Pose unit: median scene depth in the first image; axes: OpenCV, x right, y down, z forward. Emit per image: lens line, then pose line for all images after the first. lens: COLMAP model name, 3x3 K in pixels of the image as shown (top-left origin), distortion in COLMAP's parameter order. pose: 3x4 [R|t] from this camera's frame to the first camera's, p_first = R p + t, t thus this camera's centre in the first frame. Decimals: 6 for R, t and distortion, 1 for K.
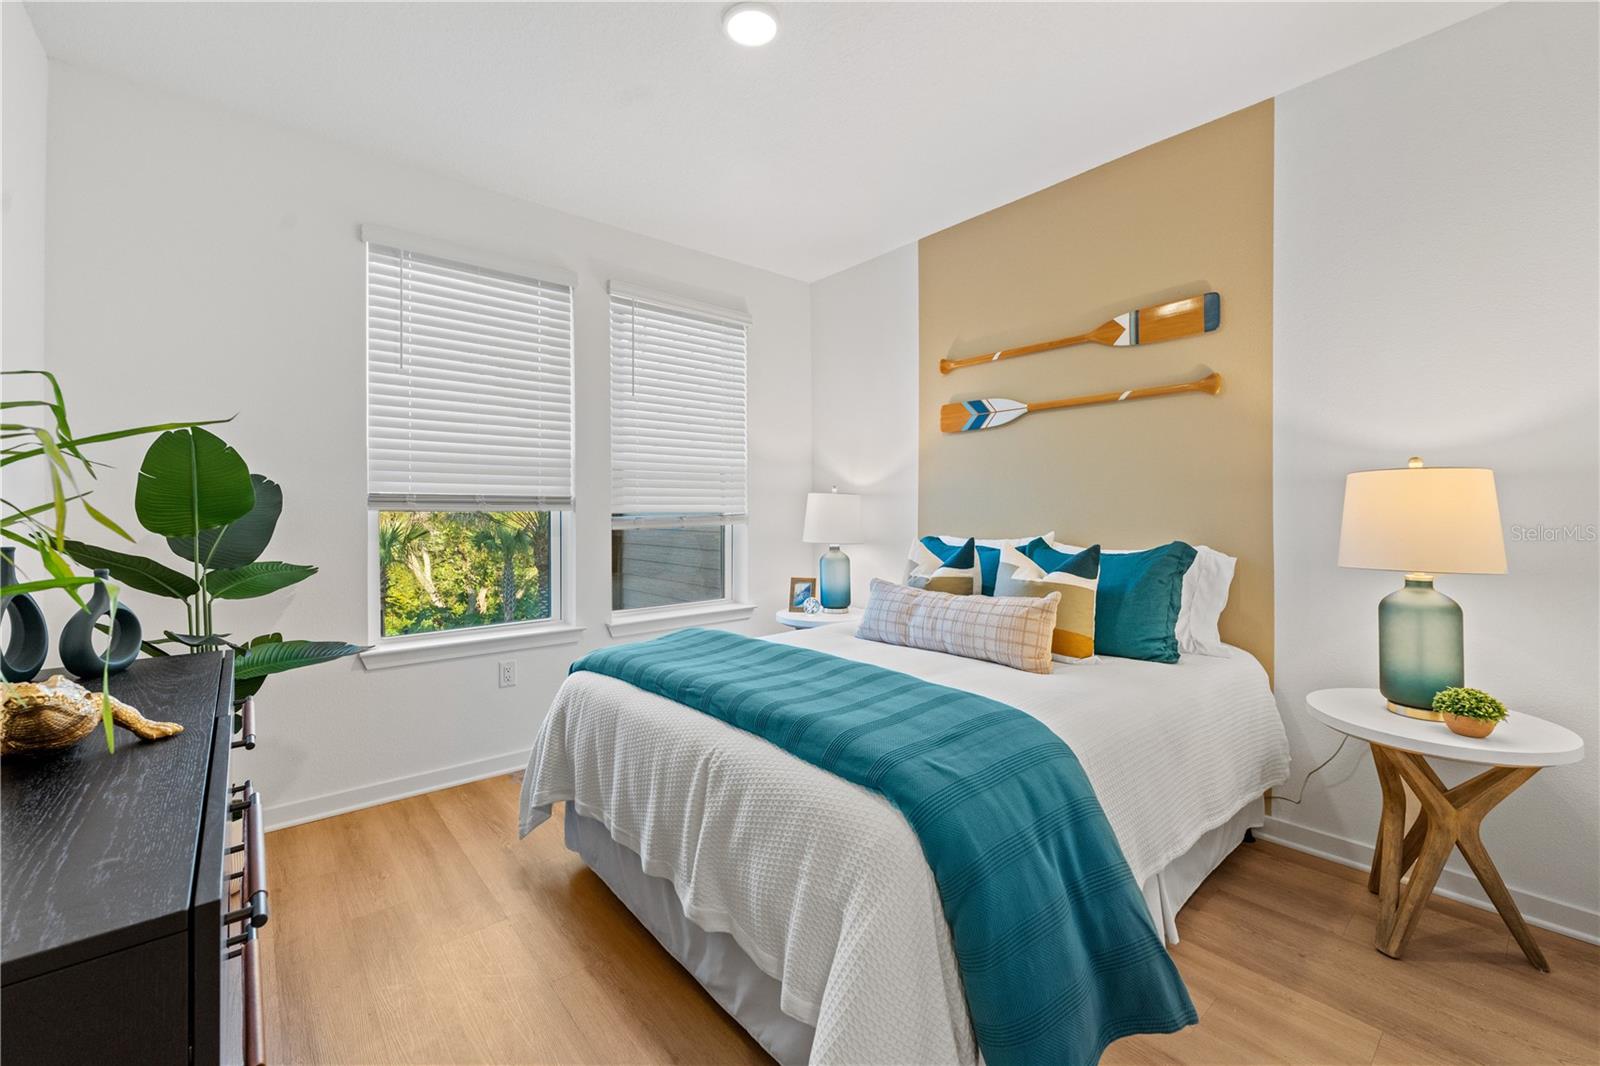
lens RADIAL K [[659.4, 0, 823.9], [0, 659.4, 540.1], [0, 0, 1]] dist [-0.002008, -0.000350]
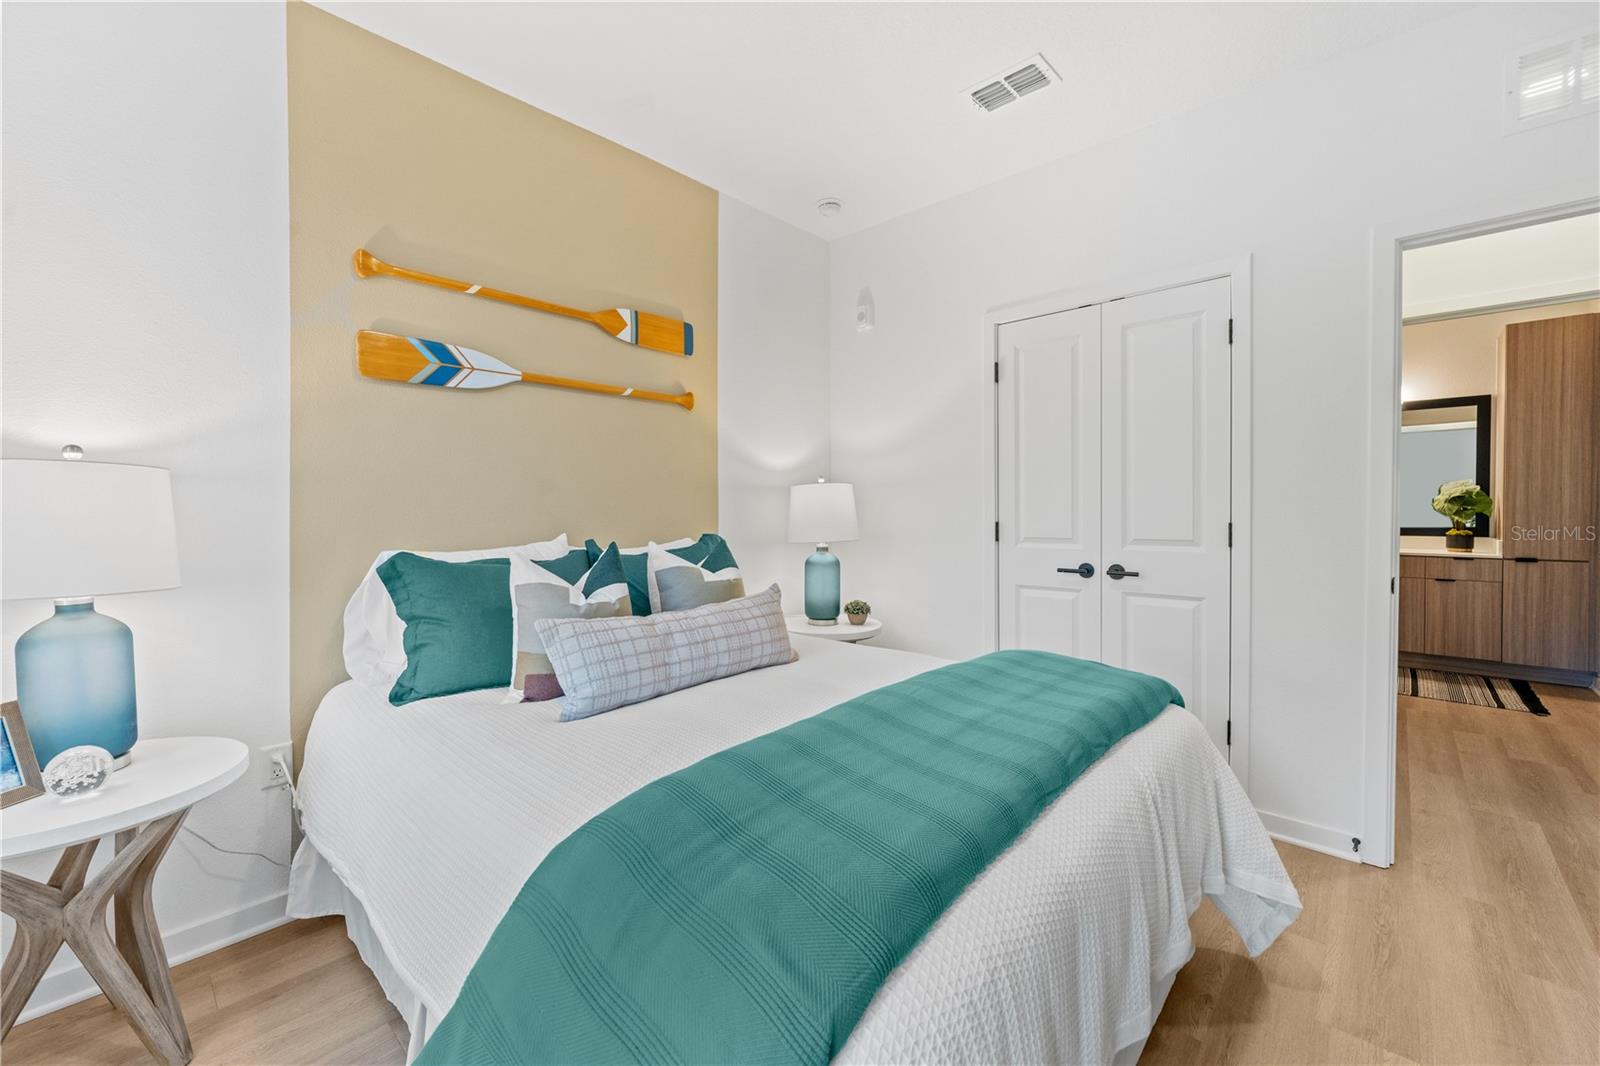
lens RADIAL K [[659.4, 0, 823.9], [0, 659.4, 540.1], [0, 0, 1]] dist [-0.002008, -0.000350]
pose [[-0.121194, -0.036046, 0.991974, -0.507993], [0.058568, 0.997340, 0.043397, -0.023103], [-0.990899, 0.063357, -0.118761, 0.764737]]
